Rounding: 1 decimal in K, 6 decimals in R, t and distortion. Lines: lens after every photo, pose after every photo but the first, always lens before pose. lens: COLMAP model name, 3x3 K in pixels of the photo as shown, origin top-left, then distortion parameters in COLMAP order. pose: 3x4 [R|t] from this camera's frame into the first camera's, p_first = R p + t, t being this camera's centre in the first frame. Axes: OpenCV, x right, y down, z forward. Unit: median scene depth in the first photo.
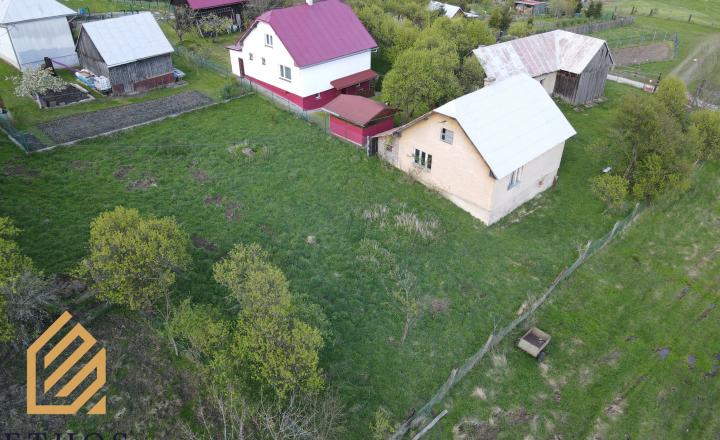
lens RADIAL K [[529.7, 0, 357.9], [0, 529.7, 216.1], [0, 0, 1]] dist [-0.002548, 0.045209]
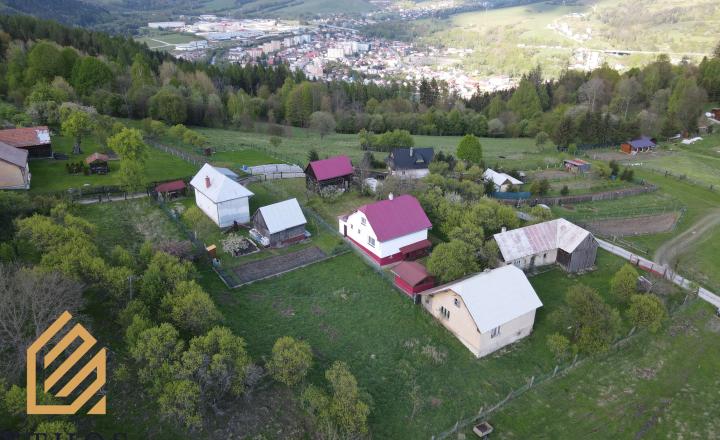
lens RADIAL K [[531.0, 0, 357.1], [0, 531.0, 217.6], [0, 0, 1]] dist [-0.004326, 0.029670]
pose [[0.981910, 0.078552, -0.172288, 0.111030], [-0.102087, 0.985939, -0.132296, -0.146782], [0.159473, 0.147491, 0.976122, -0.717379]]
